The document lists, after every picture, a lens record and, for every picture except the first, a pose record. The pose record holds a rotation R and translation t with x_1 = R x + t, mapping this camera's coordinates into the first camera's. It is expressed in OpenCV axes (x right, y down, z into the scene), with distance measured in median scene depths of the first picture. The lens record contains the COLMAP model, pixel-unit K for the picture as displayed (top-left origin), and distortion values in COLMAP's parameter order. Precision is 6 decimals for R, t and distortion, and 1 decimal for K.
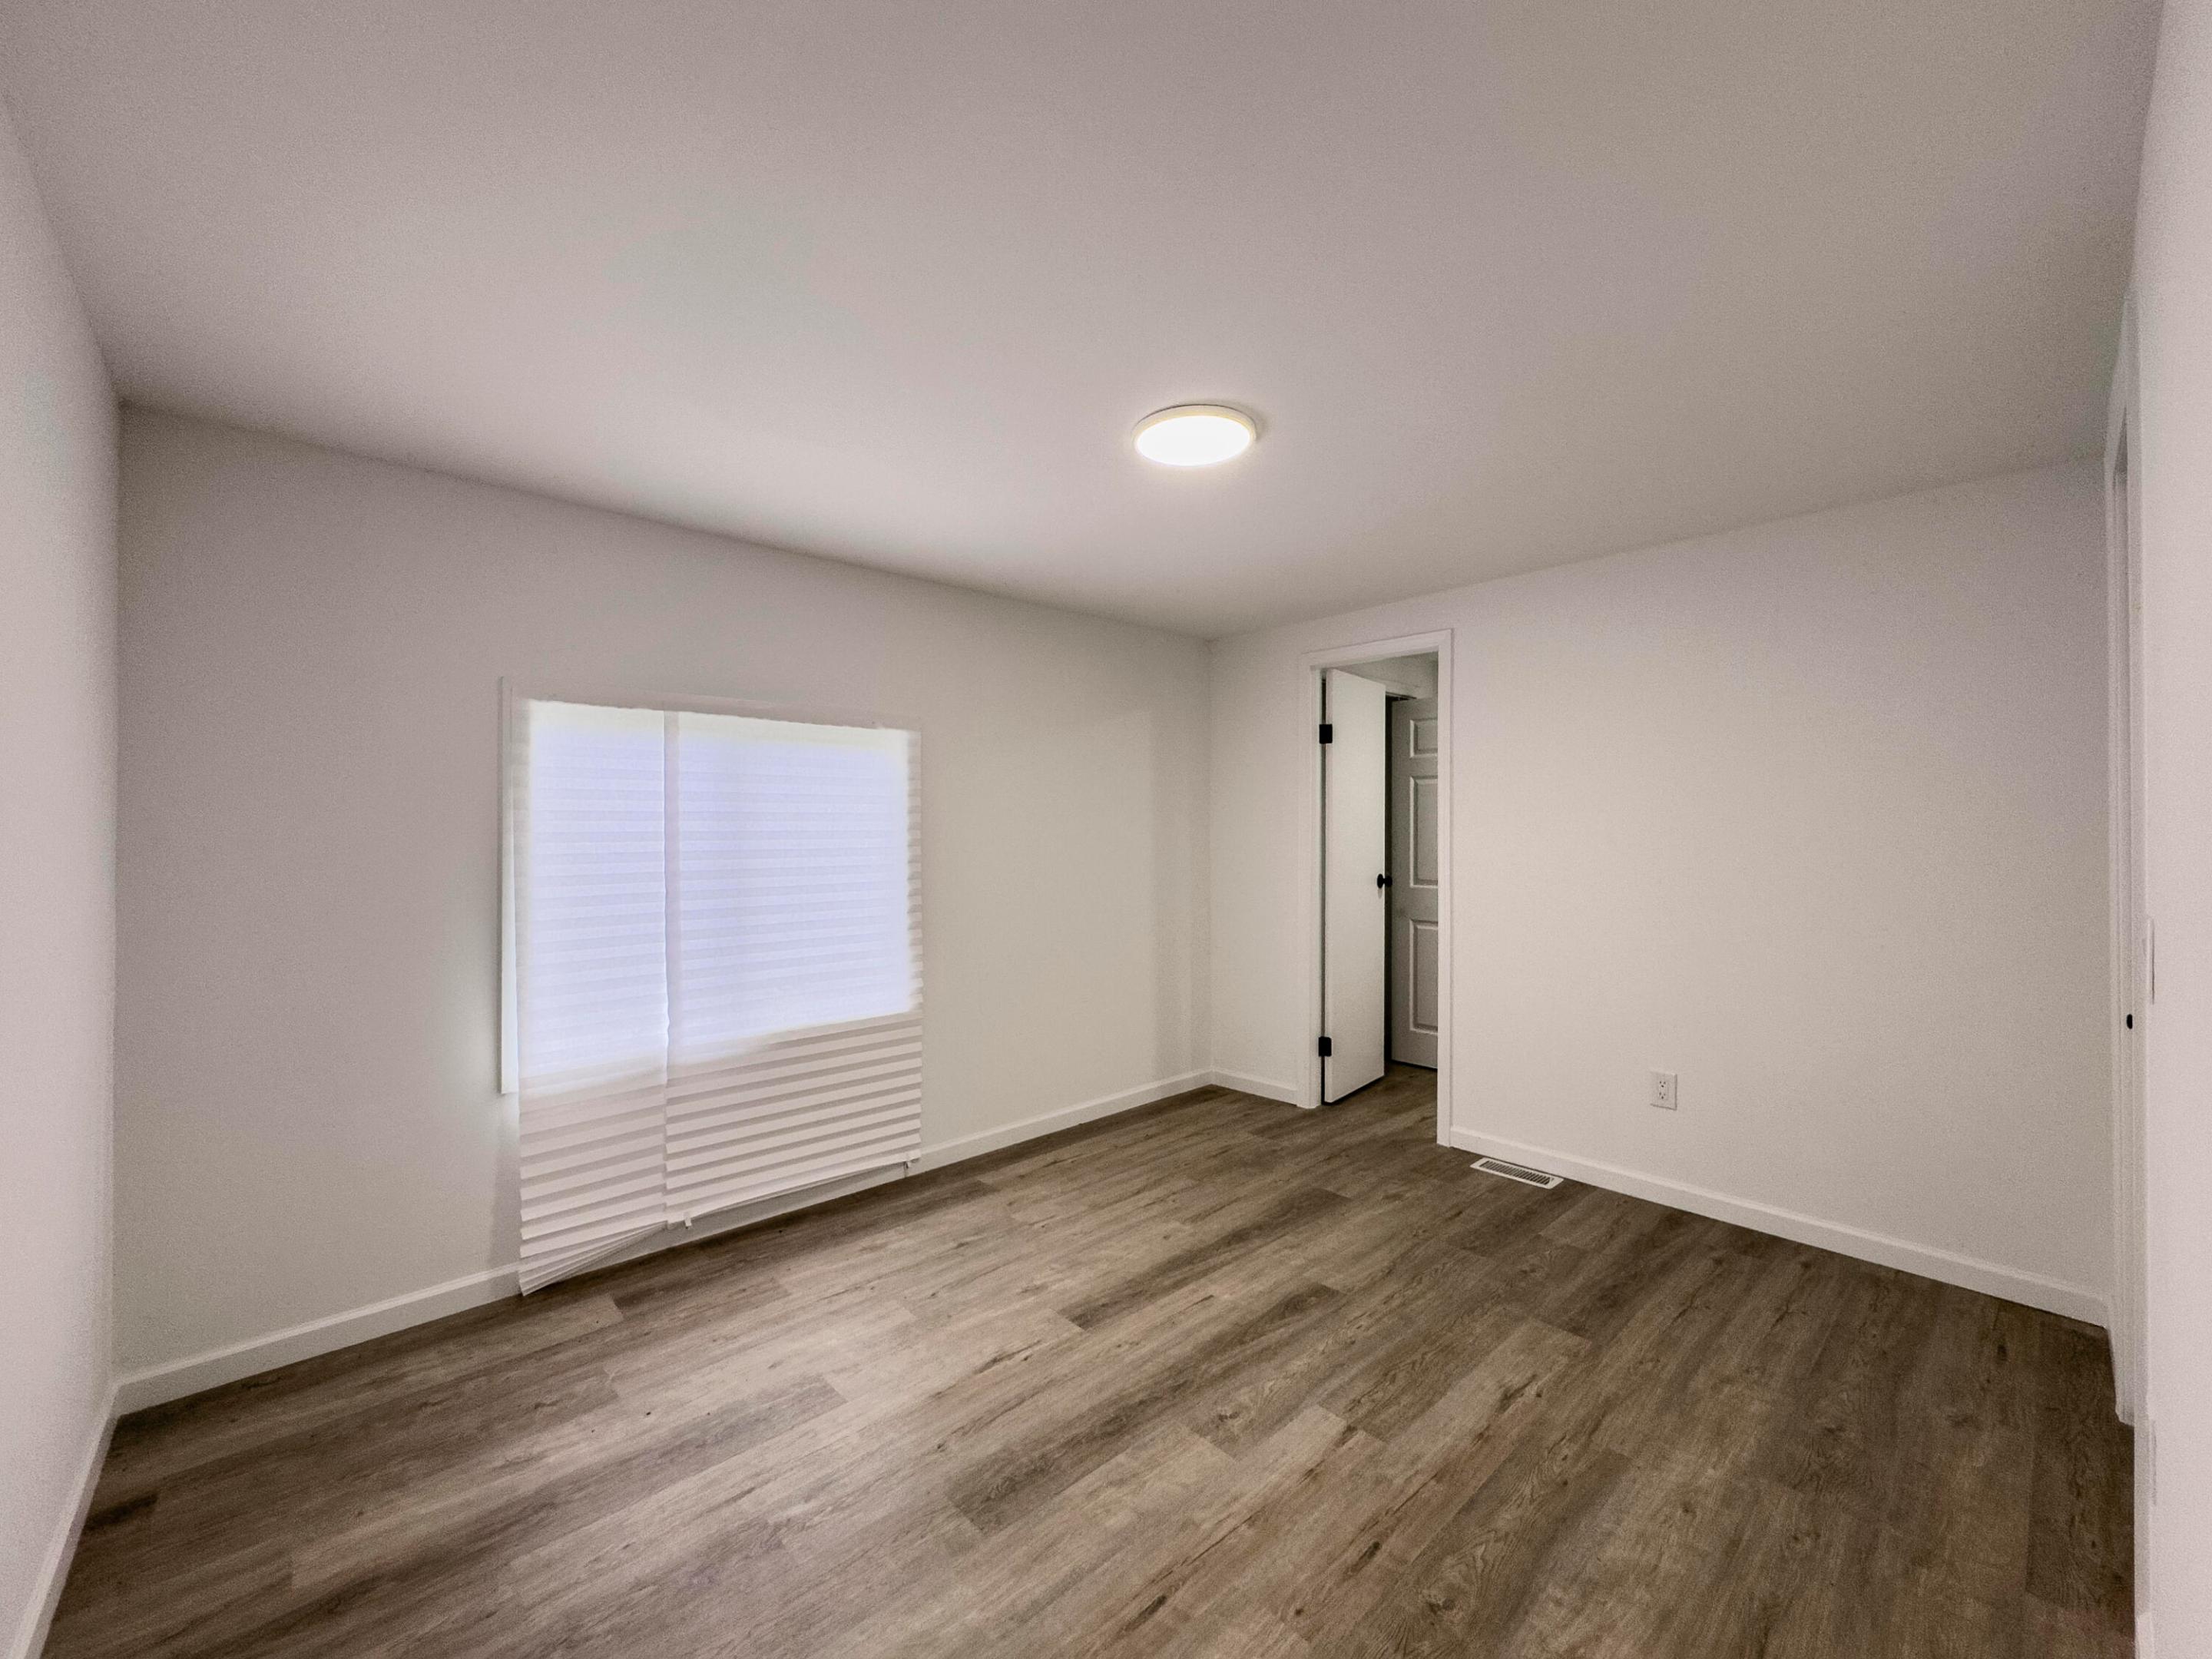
lens RADIAL K [[881.8, 0, 1102.9], [0, 881.8, 832.3], [0, 0, 1]] dist [-0.003250, 0.001526]
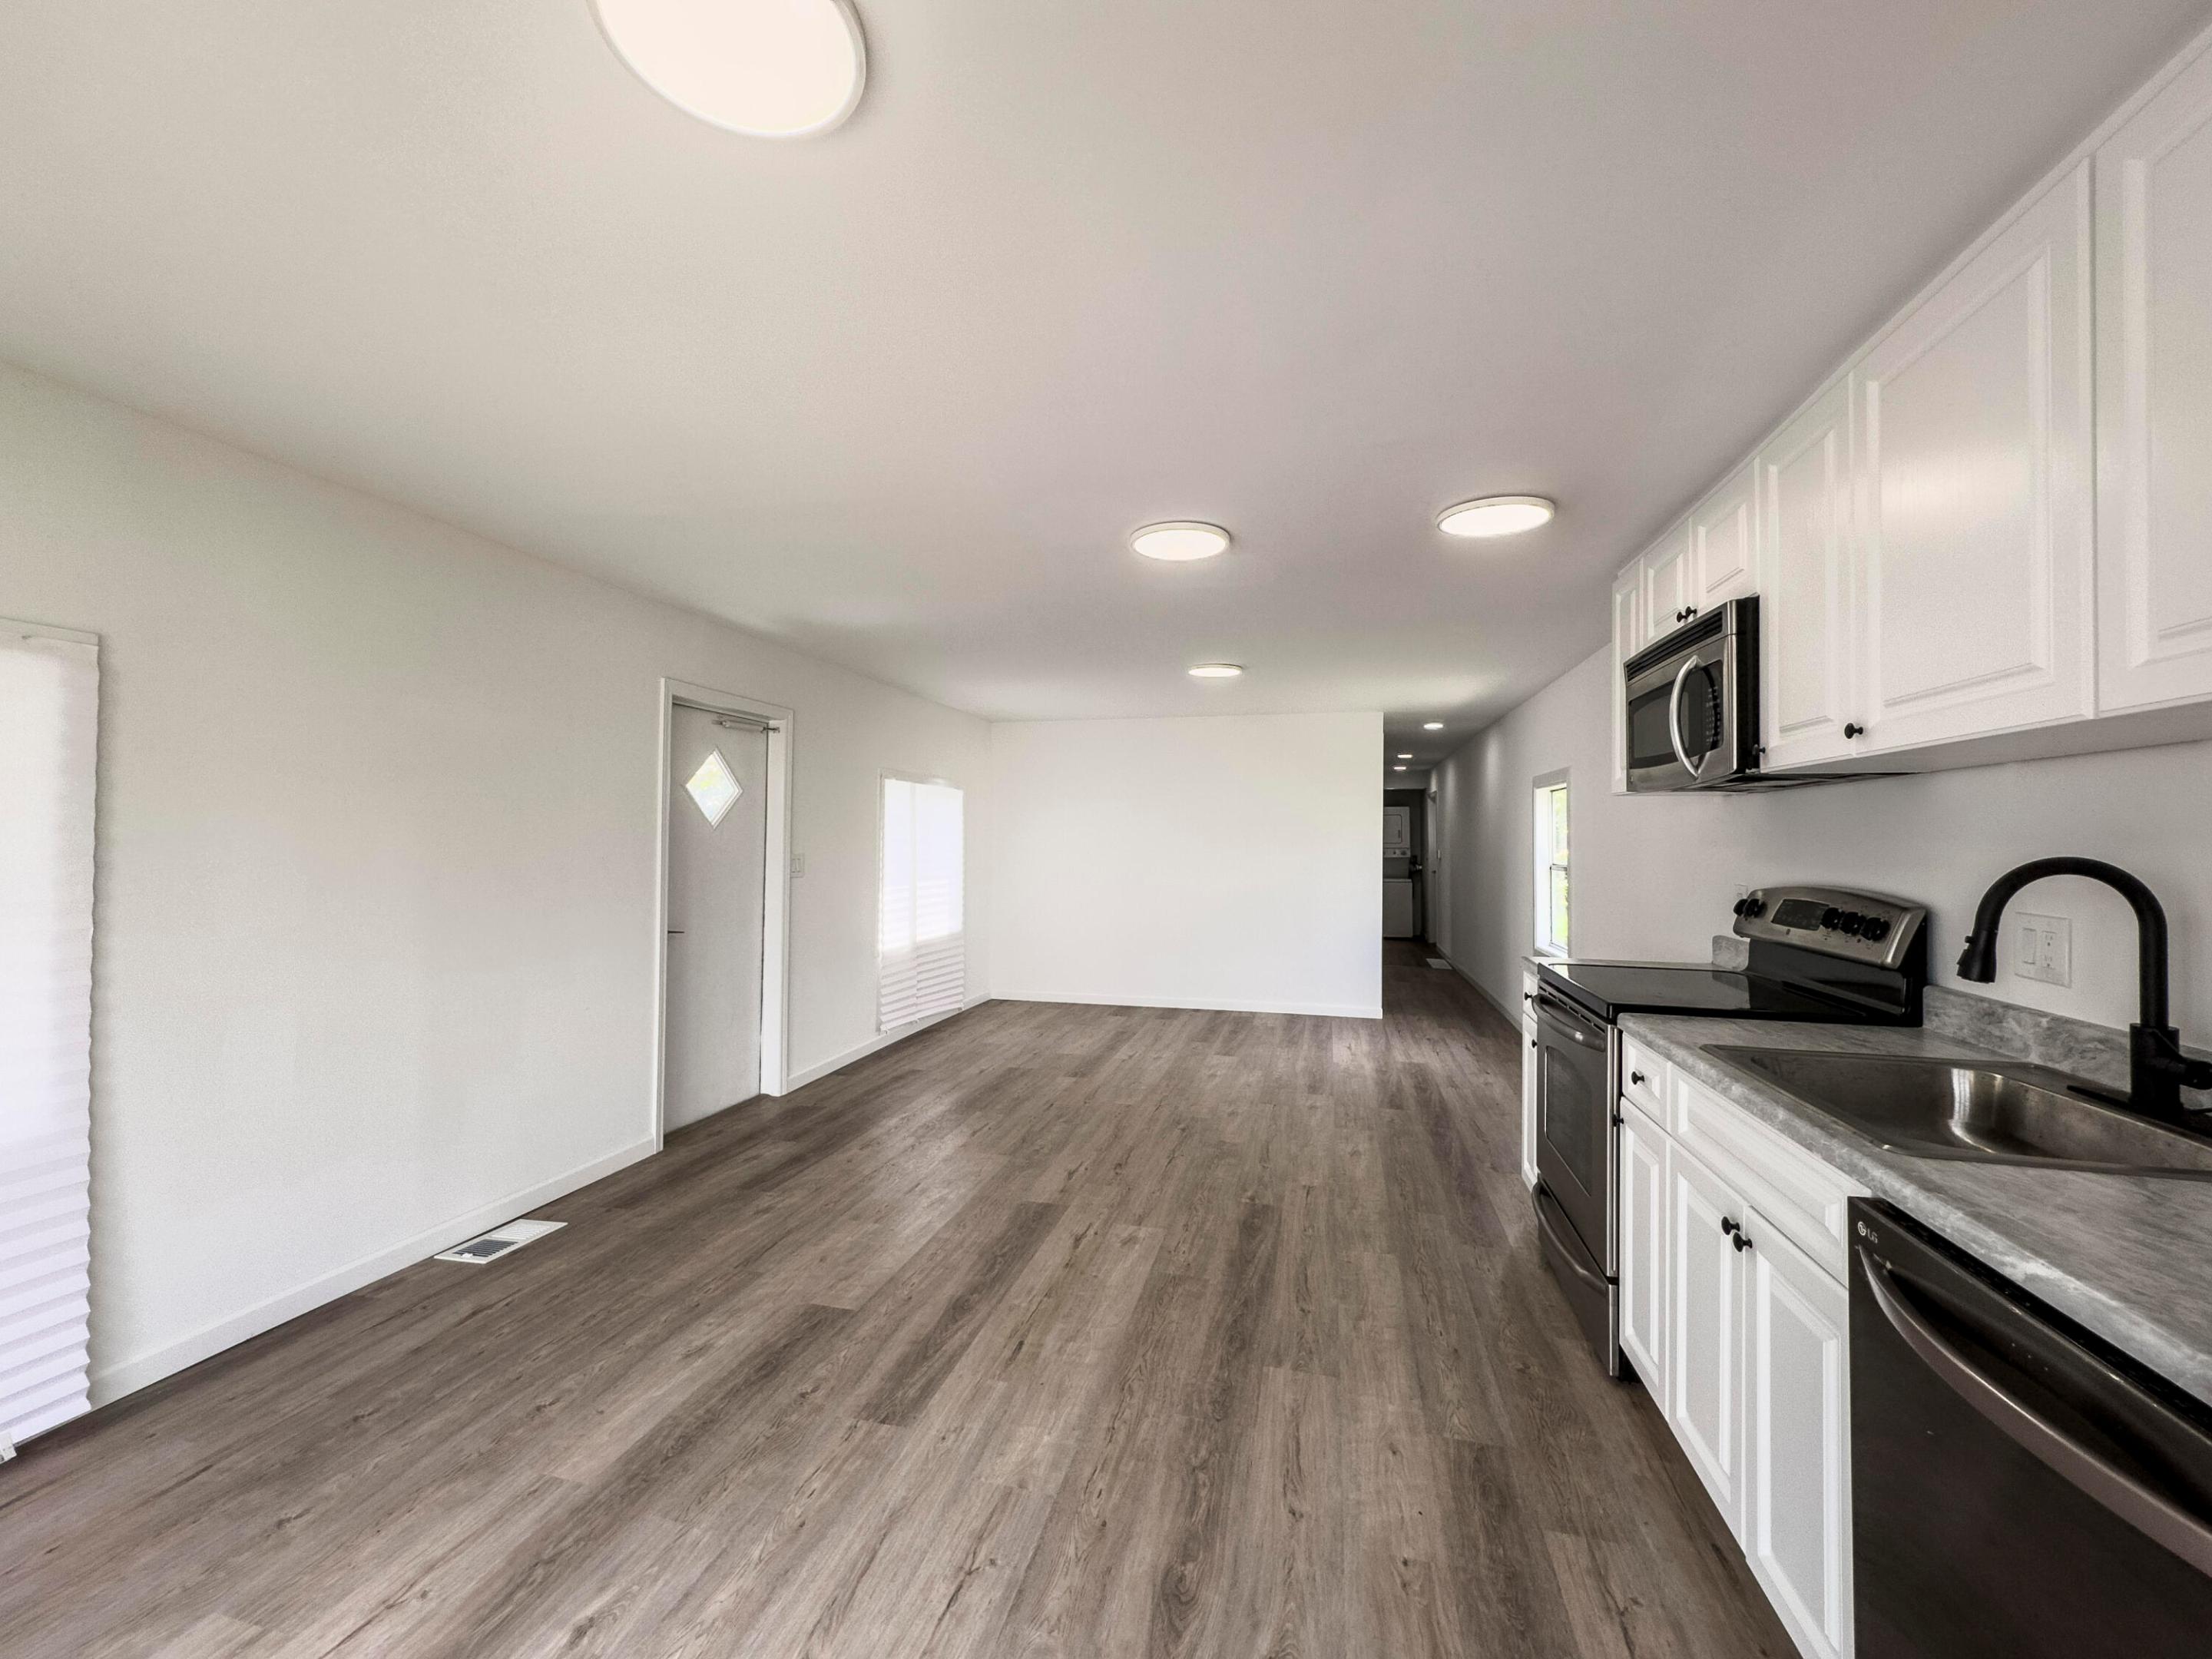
lens RADIAL K [[881.8, 0, 1105.4], [0, 881.8, 833.6], [0, 0, 1]] dist [-0.003250, 0.001526]
pose [[0.834745, -0.000309, 0.550637, -0.172614], [0.007249, 0.999919, -0.010429, 0.006172], [-0.550590, 0.012697, 0.834679, -0.127161]]
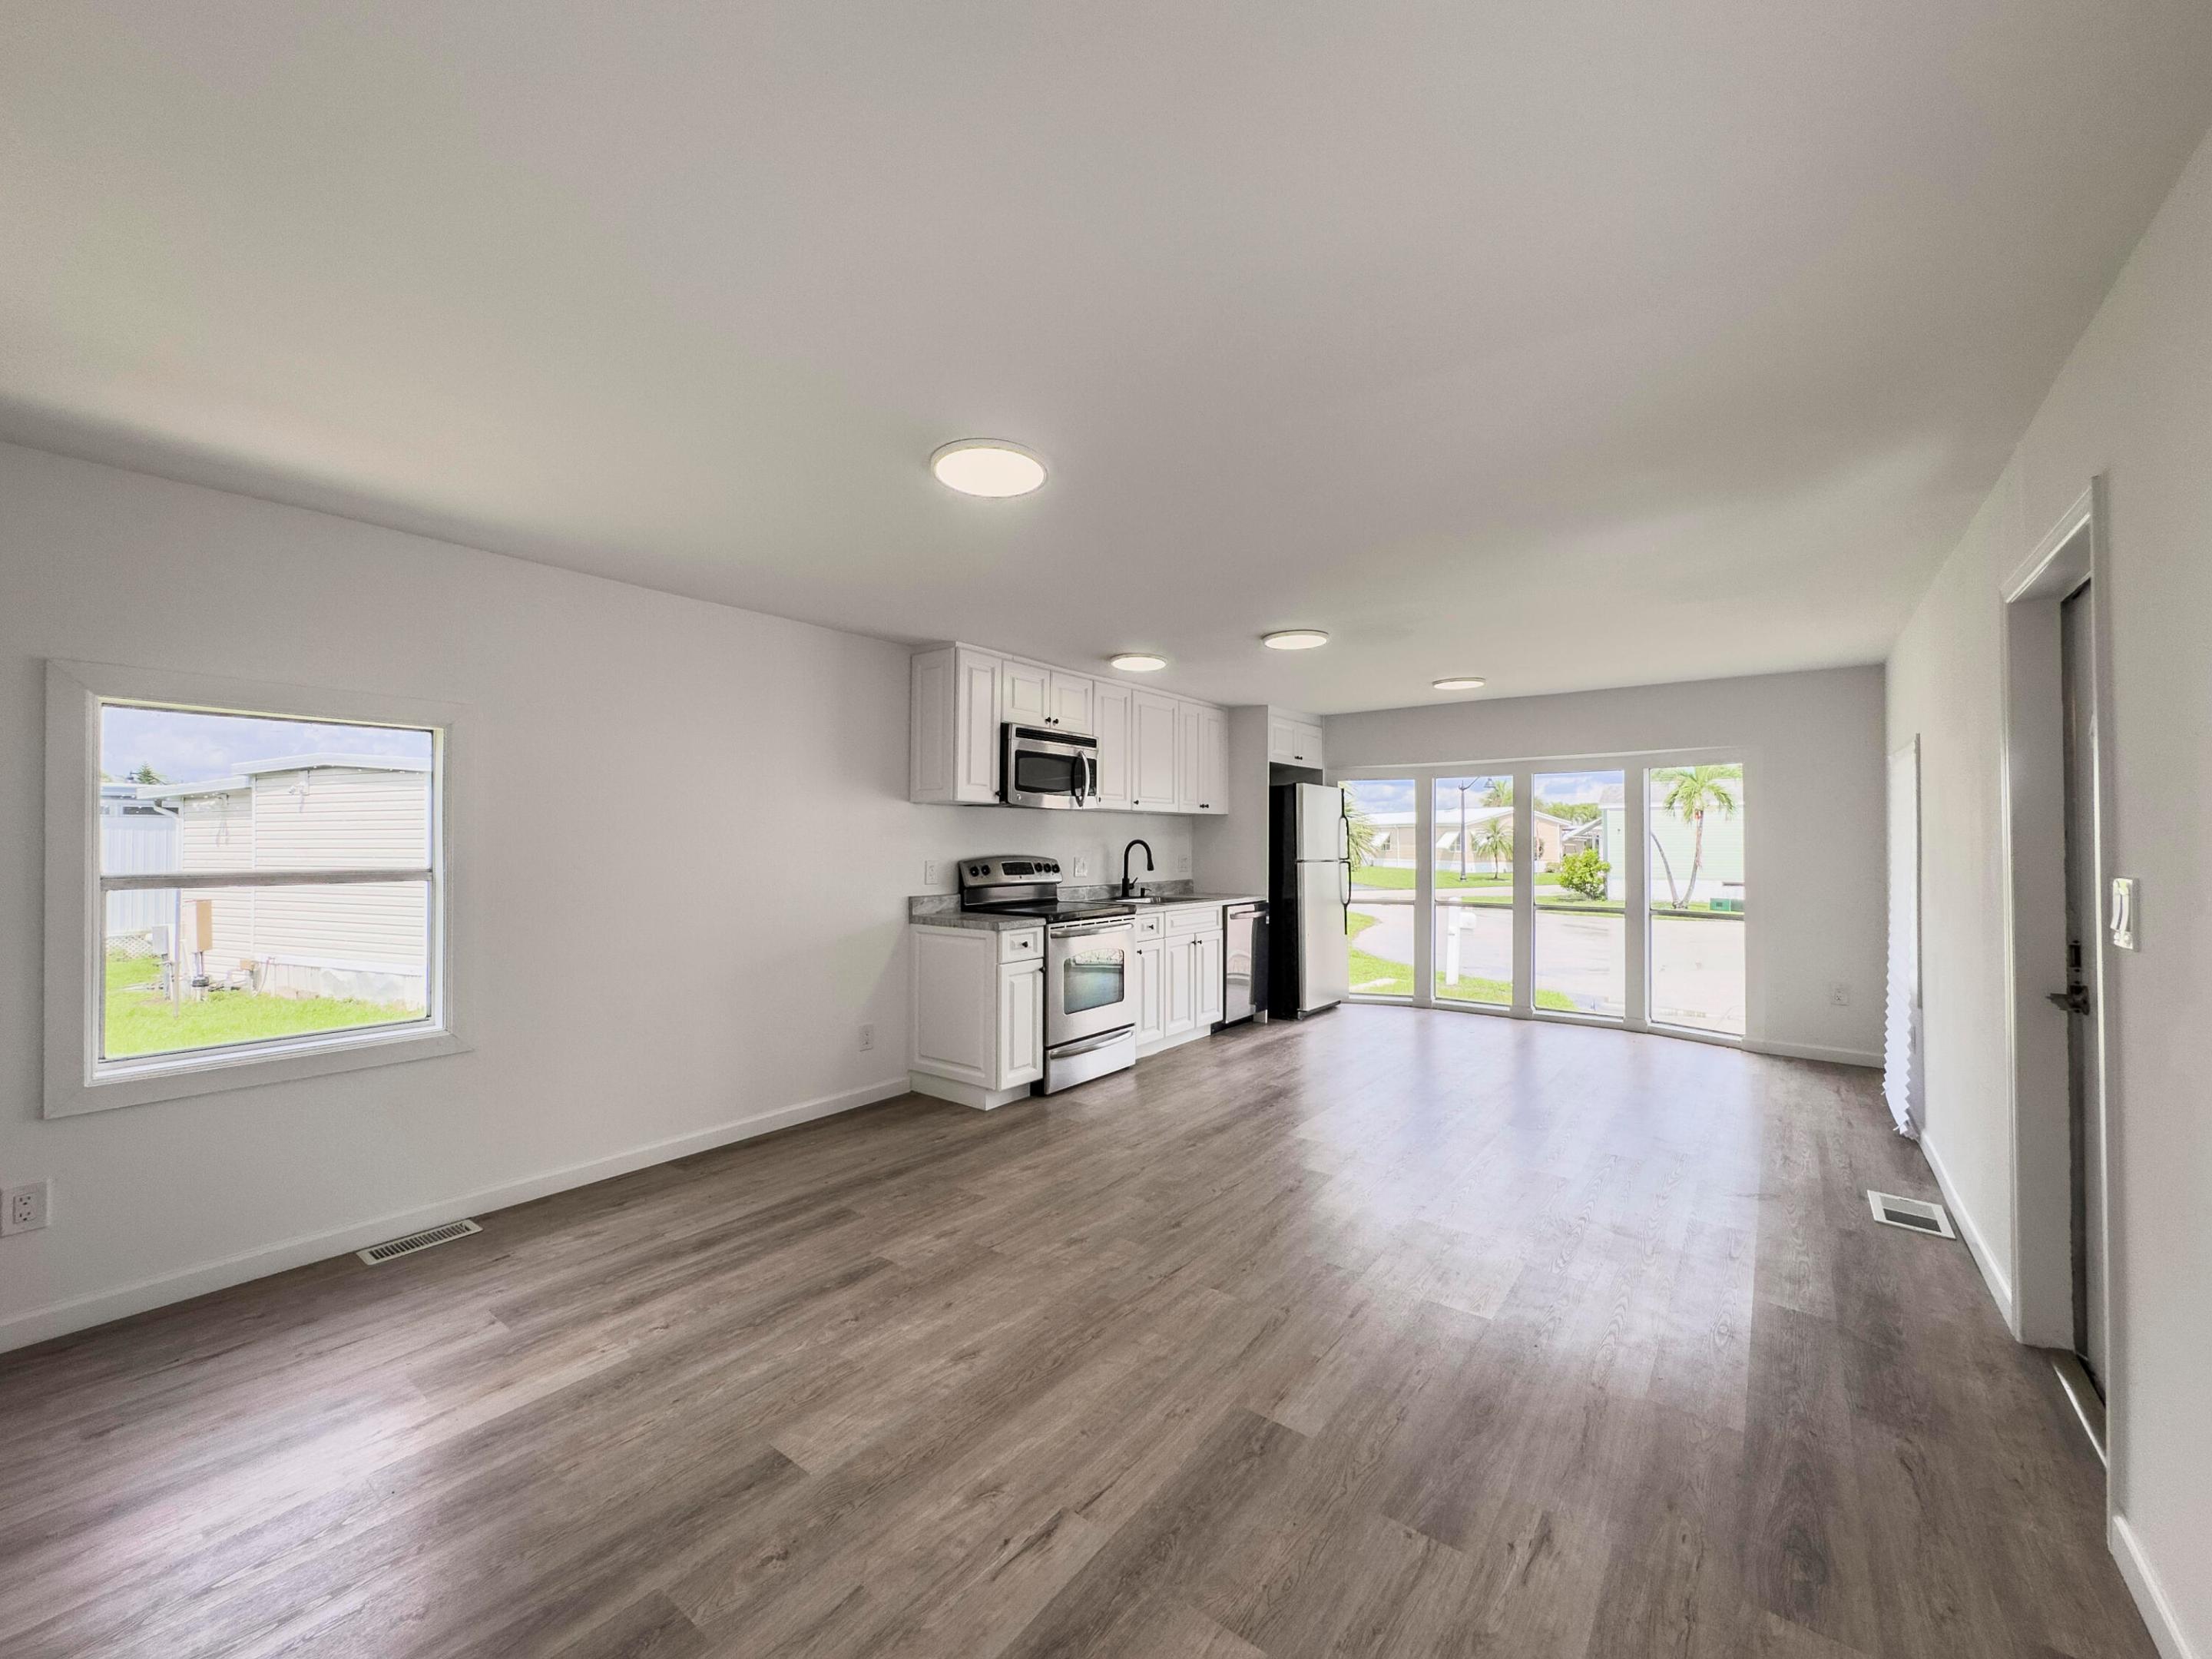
lens RADIAL K [[881.8, 0, 1103.5], [0, 881.8, 827.7], [0, 0, 1]] dist [-0.003250, 0.001526]
pose [[-0.984370, -0.017168, -0.175274, 0.823658], [-0.016330, 0.999847, -0.006225, 0.004639], [0.175354, -0.003266, -0.984500, 1.704948]]
